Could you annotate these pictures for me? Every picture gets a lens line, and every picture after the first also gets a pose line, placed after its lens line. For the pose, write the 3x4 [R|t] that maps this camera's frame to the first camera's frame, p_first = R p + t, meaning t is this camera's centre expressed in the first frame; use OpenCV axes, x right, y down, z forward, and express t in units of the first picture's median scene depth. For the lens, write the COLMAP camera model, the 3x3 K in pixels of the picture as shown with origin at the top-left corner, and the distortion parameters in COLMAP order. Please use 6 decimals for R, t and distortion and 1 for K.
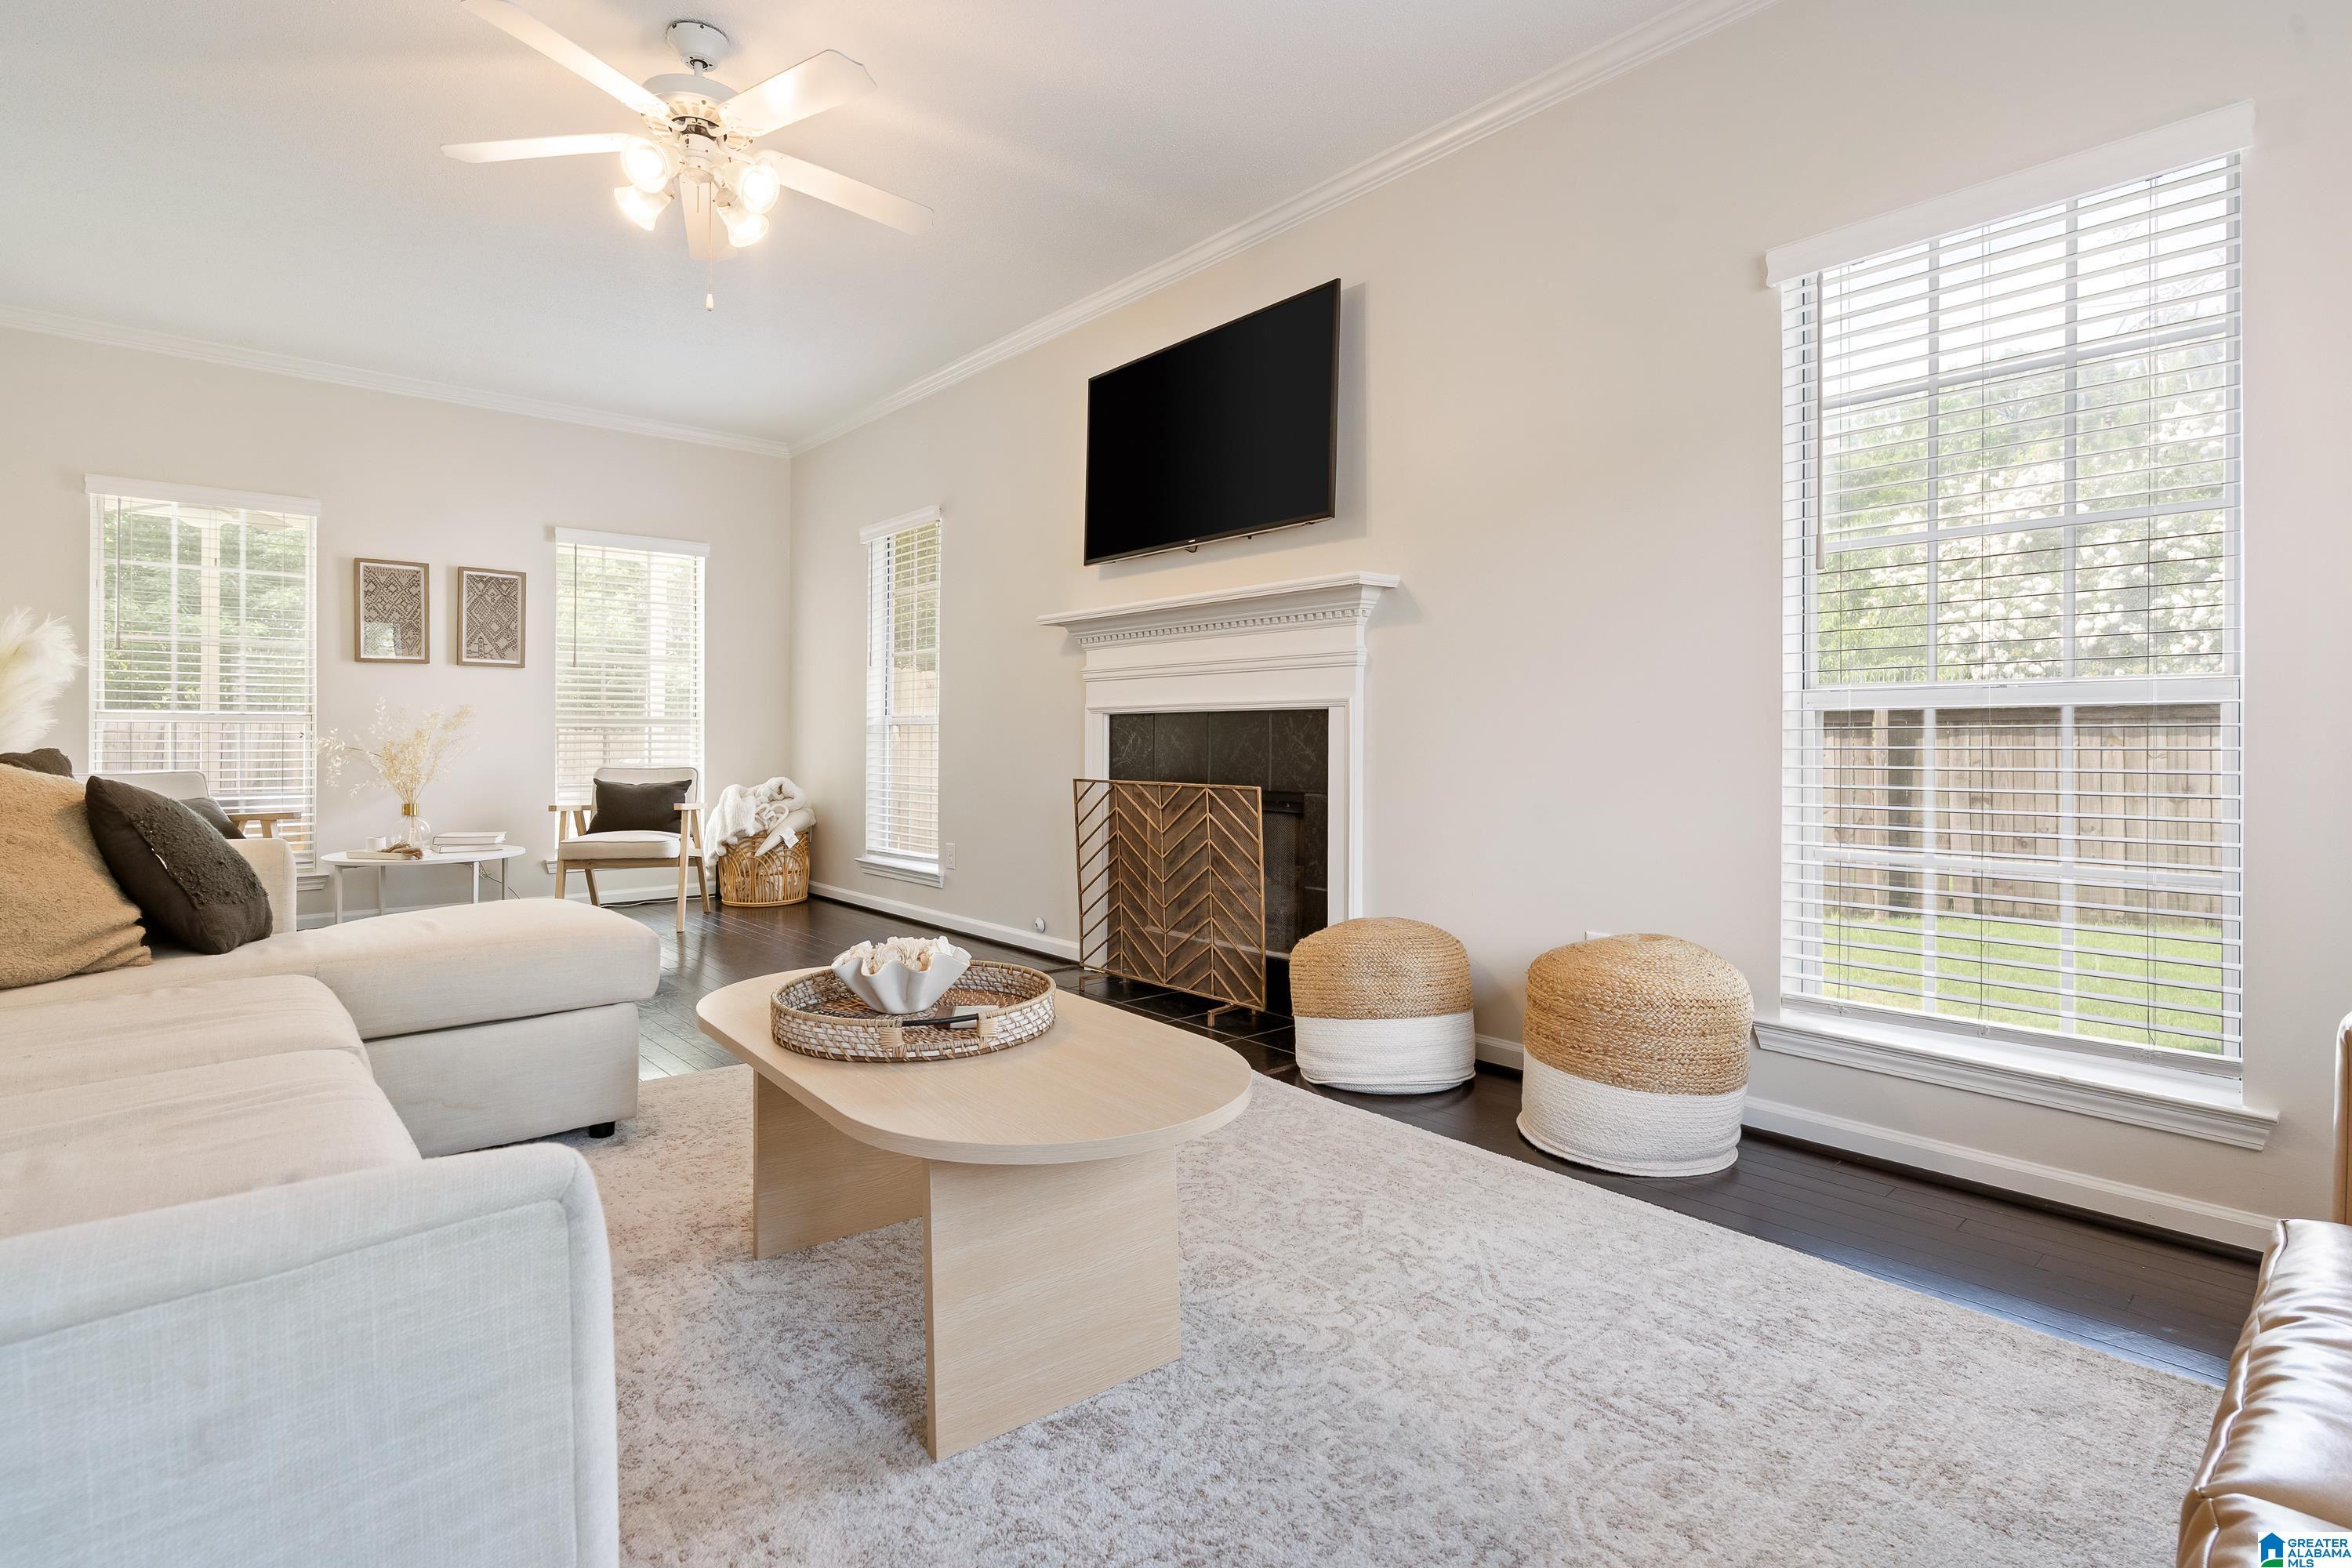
lens RADIAL K [[1118.4, 0, 1176.6], [0, 1118.4, 738.2], [0, 0, 1]] dist [-0.002304, -0.000118]
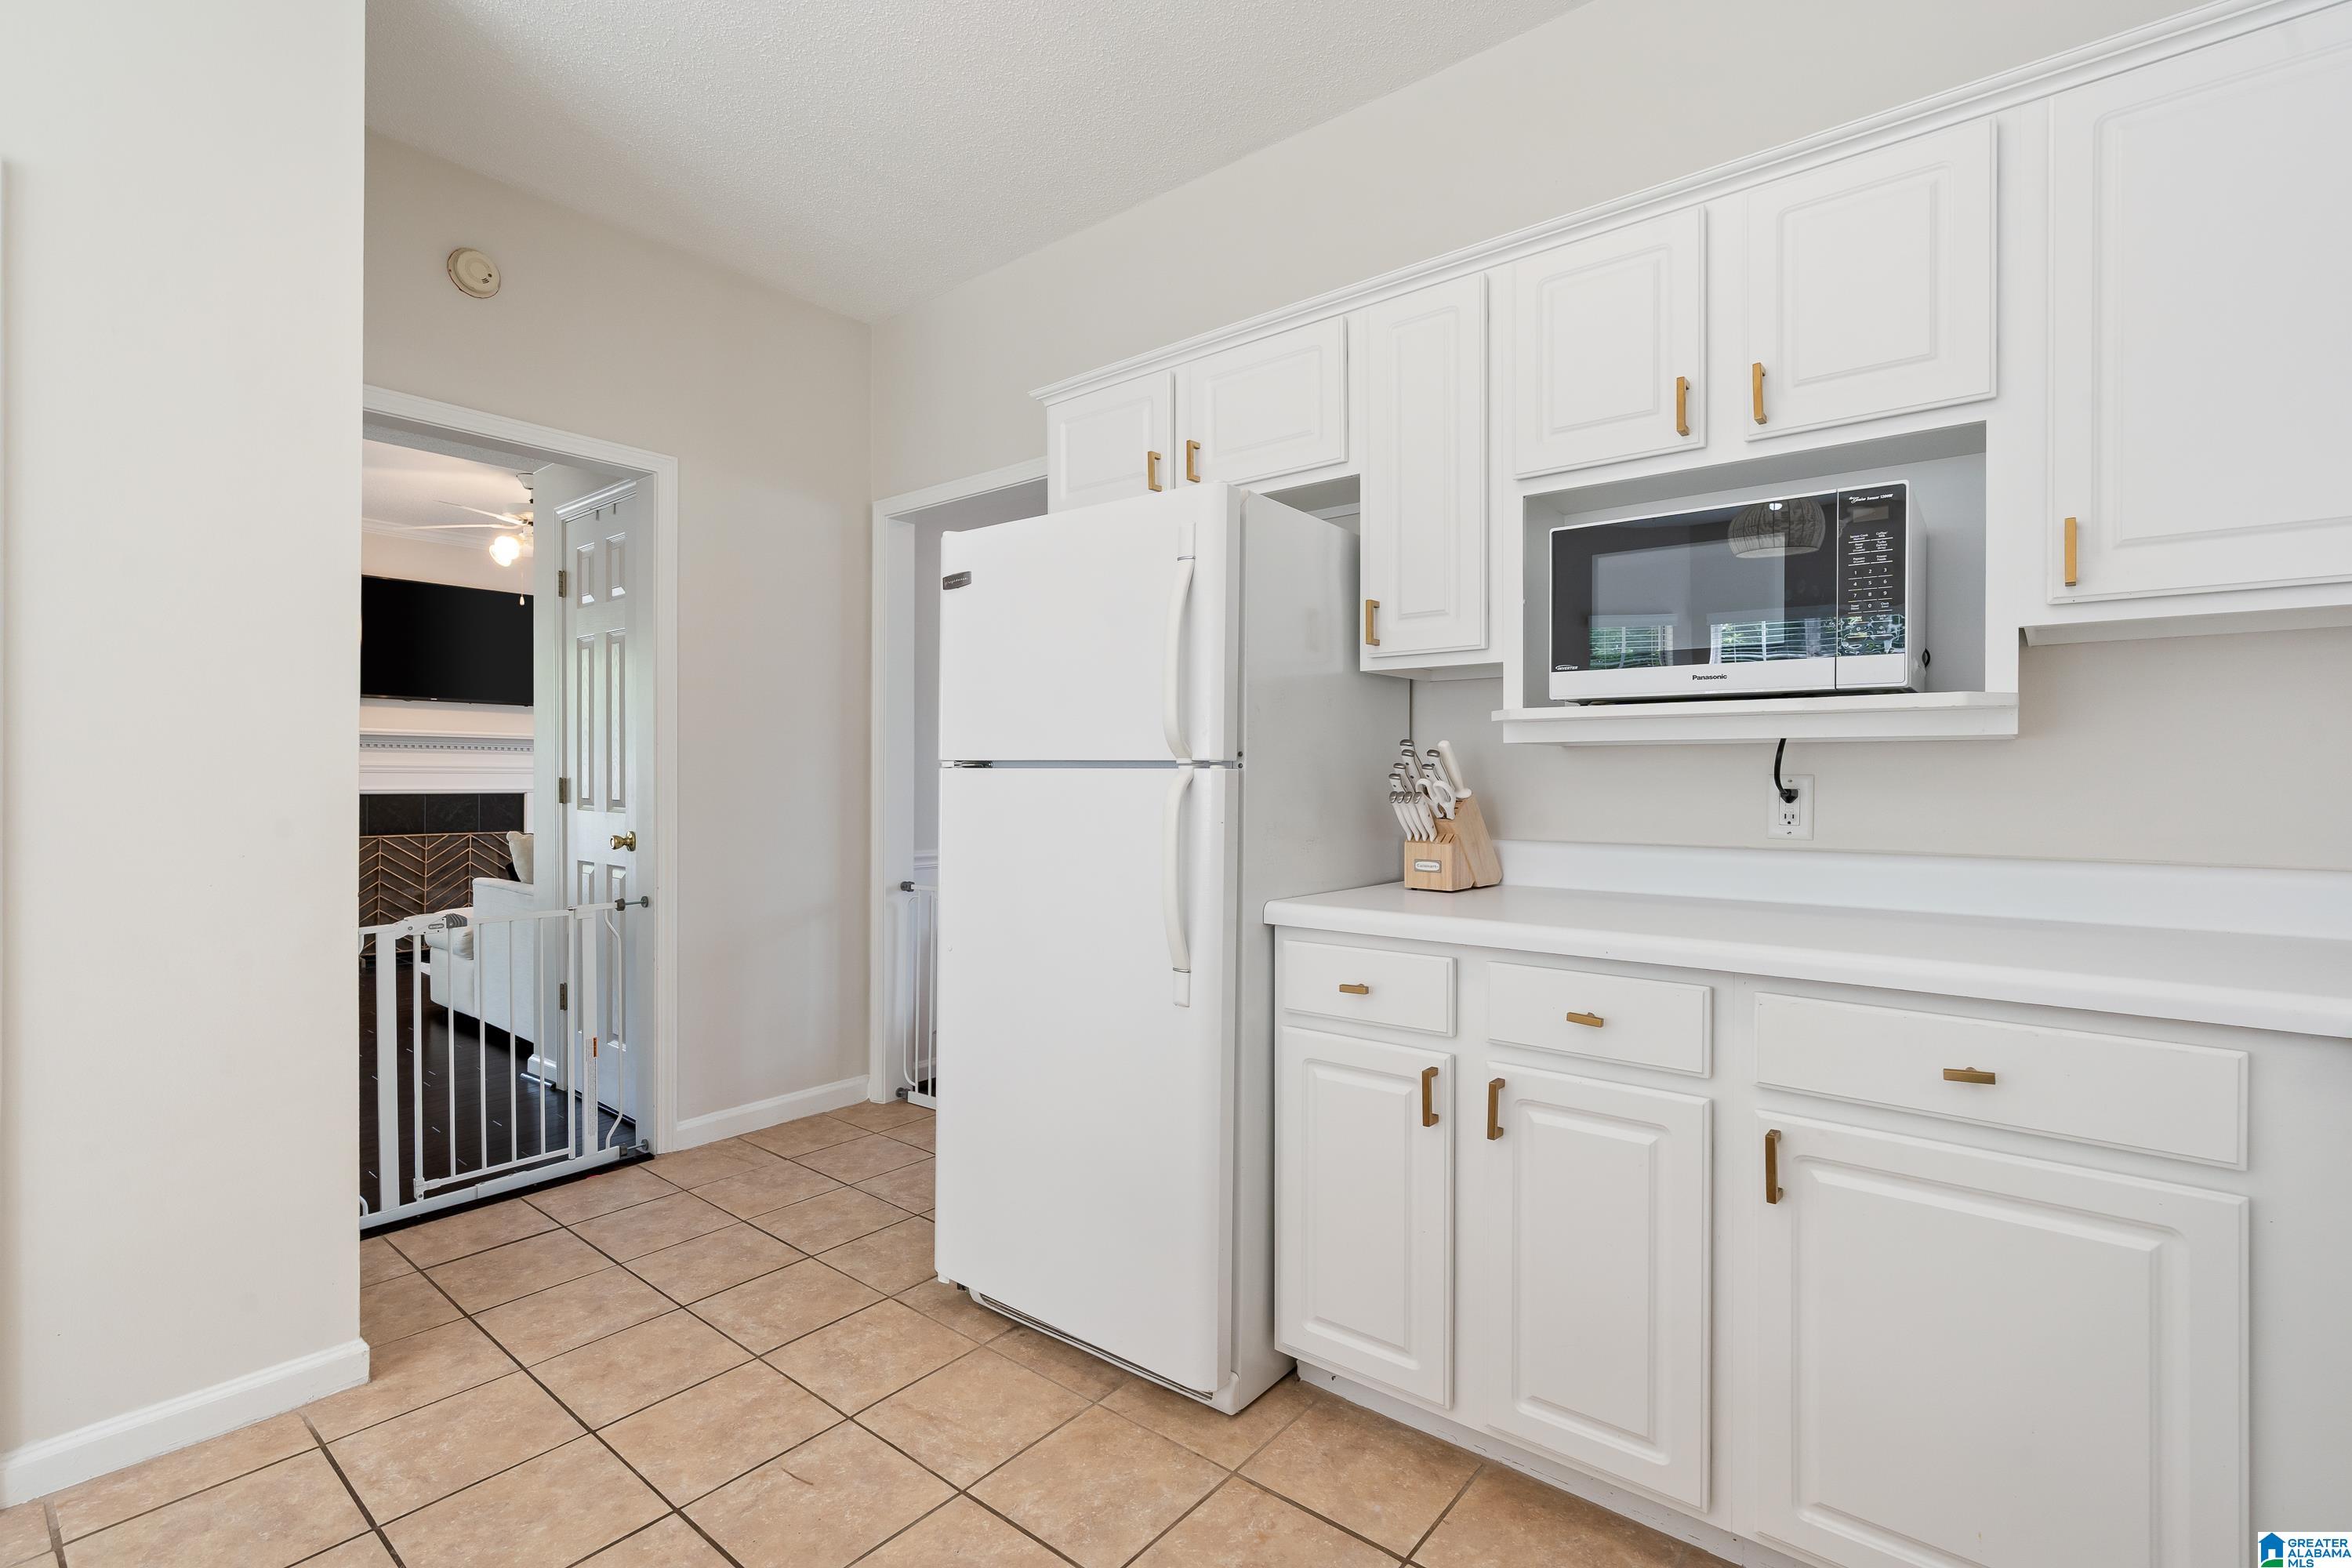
lens RADIAL K [[1066.3, 0, 1173.0], [0, 1066.3, 763.1], [0, 0, 1]] dist [-0.007281, 0.000317]
pose [[-0.148803, 0.012148, 0.988792, -1.455859], [0.007064, 0.999912, -0.011222, -0.036347], [-0.988842, 0.005315, -0.148875, 0.044577]]
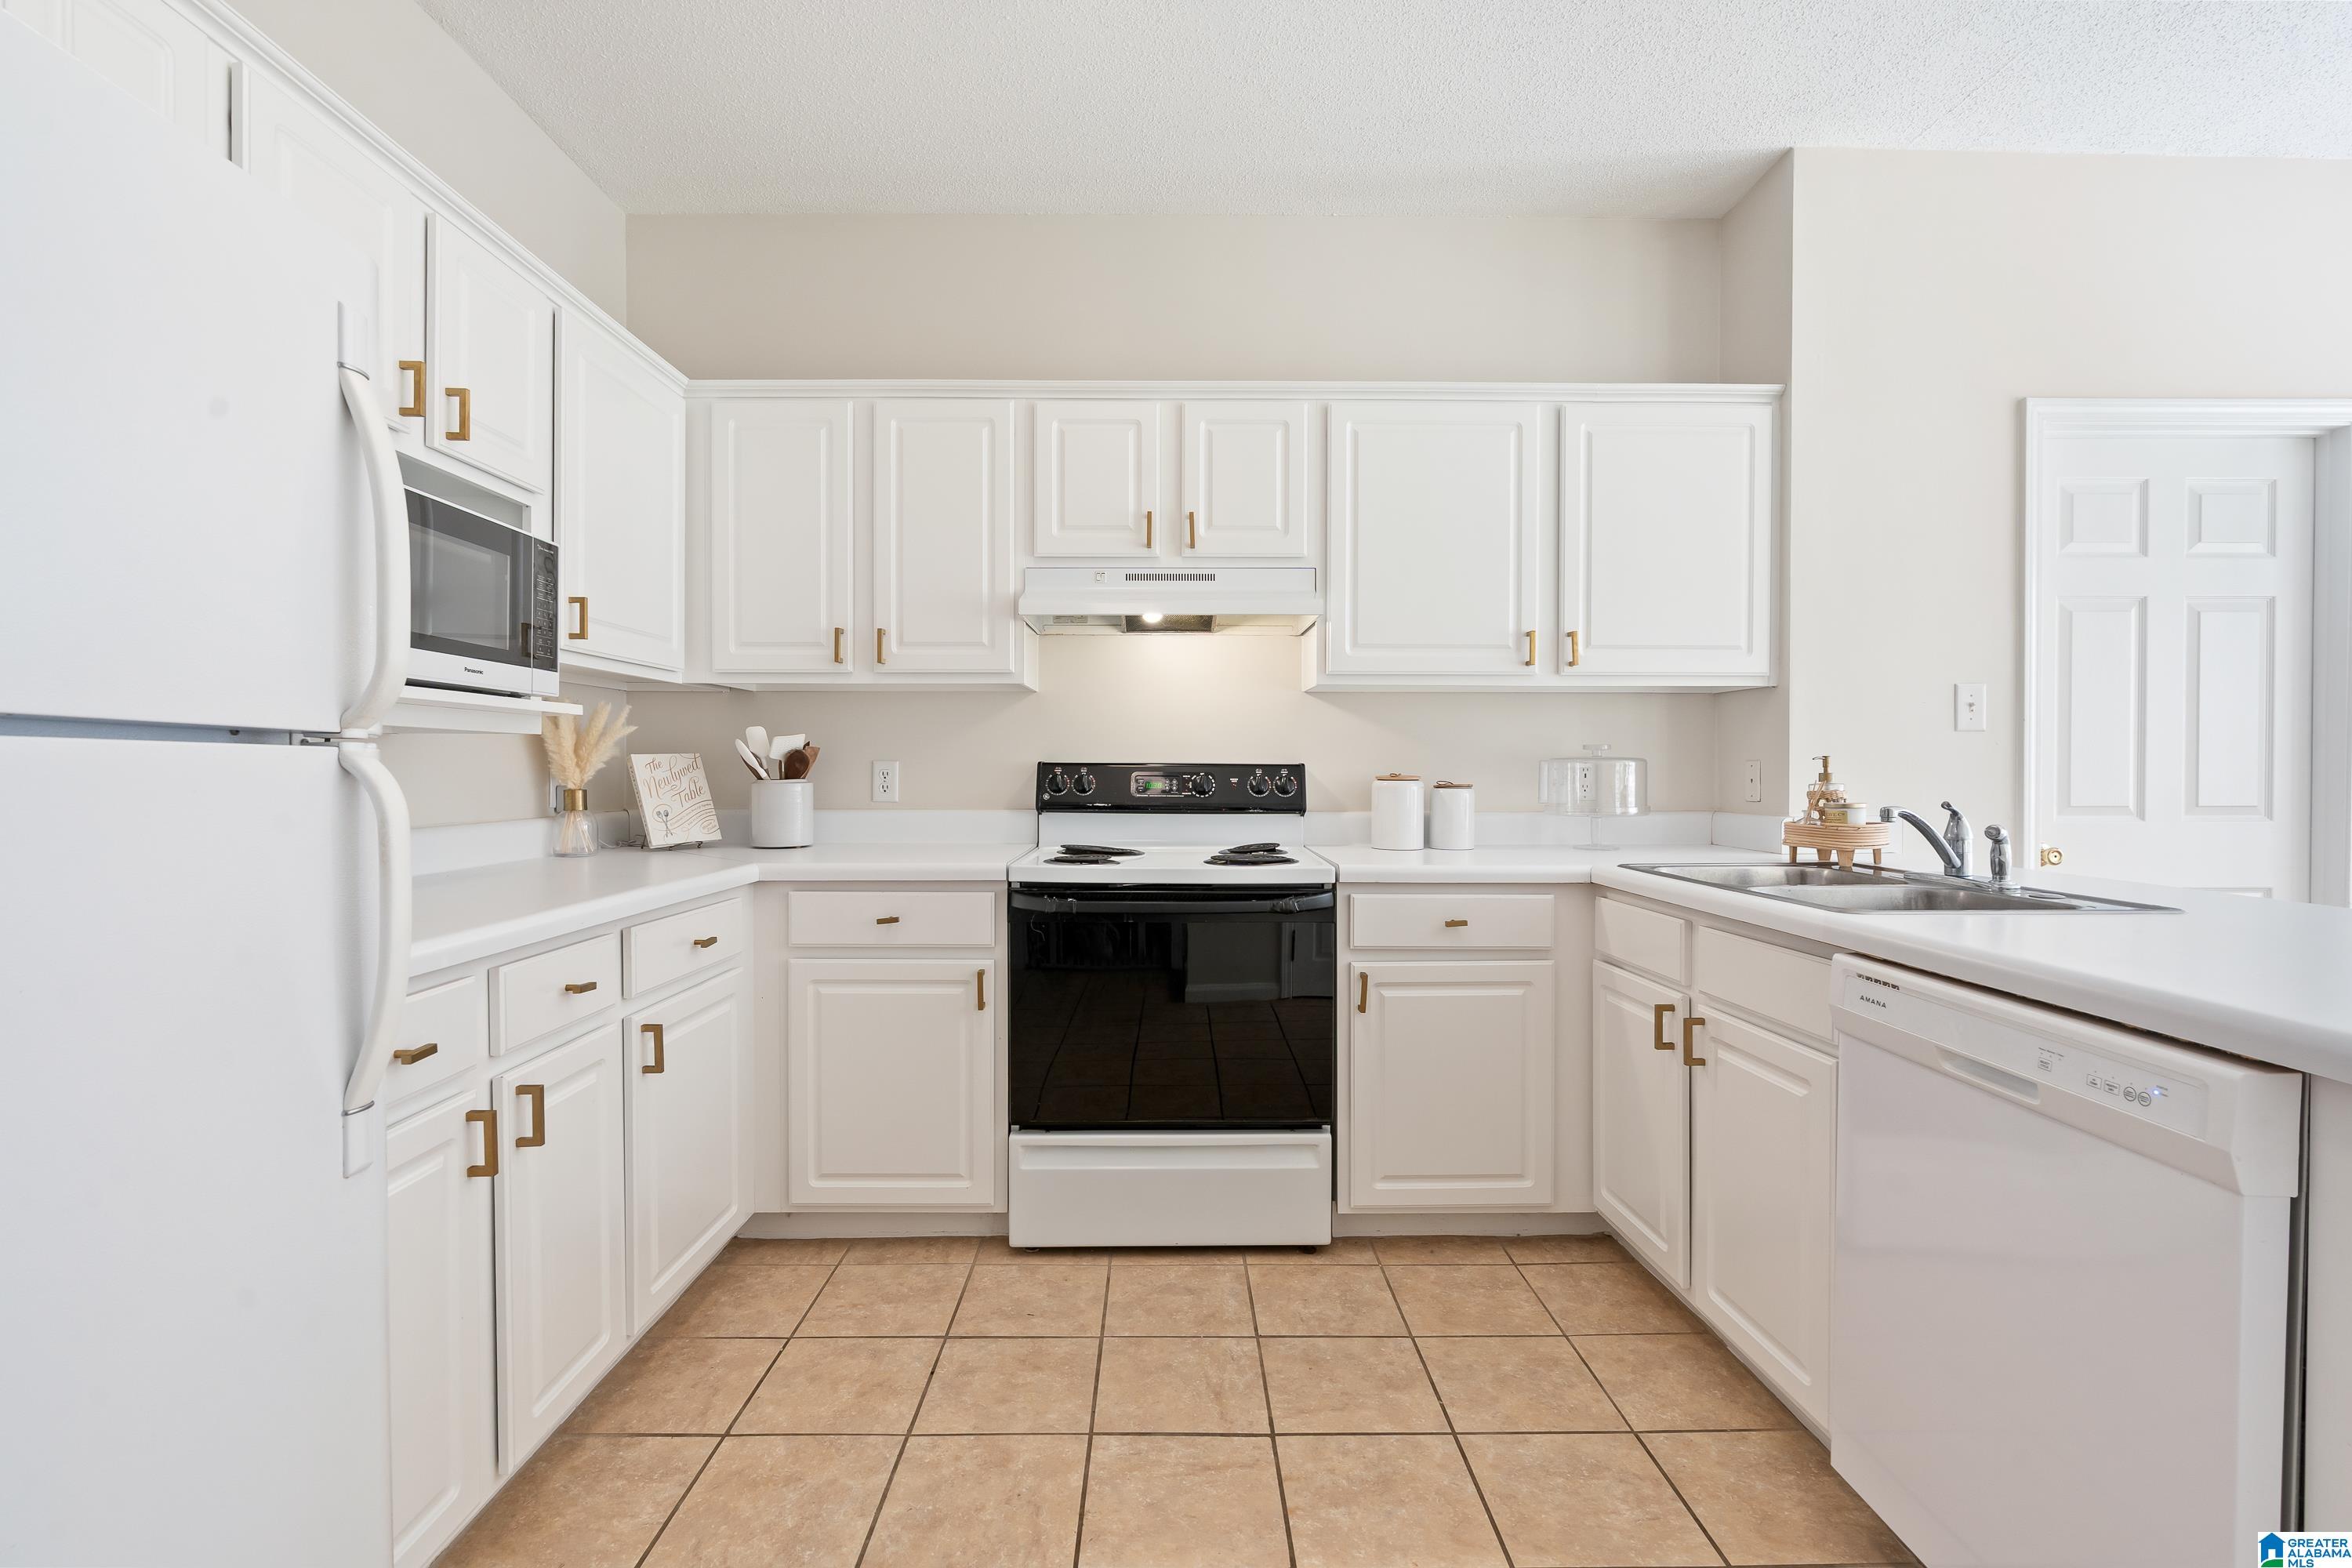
lens RADIAL K [[1066.3, 0, 1173.0], [0, 1066.3, 763.1], [0, 0, 1]] dist [-0.007281, 0.000317]
pose [[-0.659868, -0.002031, -0.751379, -0.980853], [0.002950, 0.999982, -0.005294, -0.036764], [0.751376, -0.005711, -0.659850, 0.233580]]
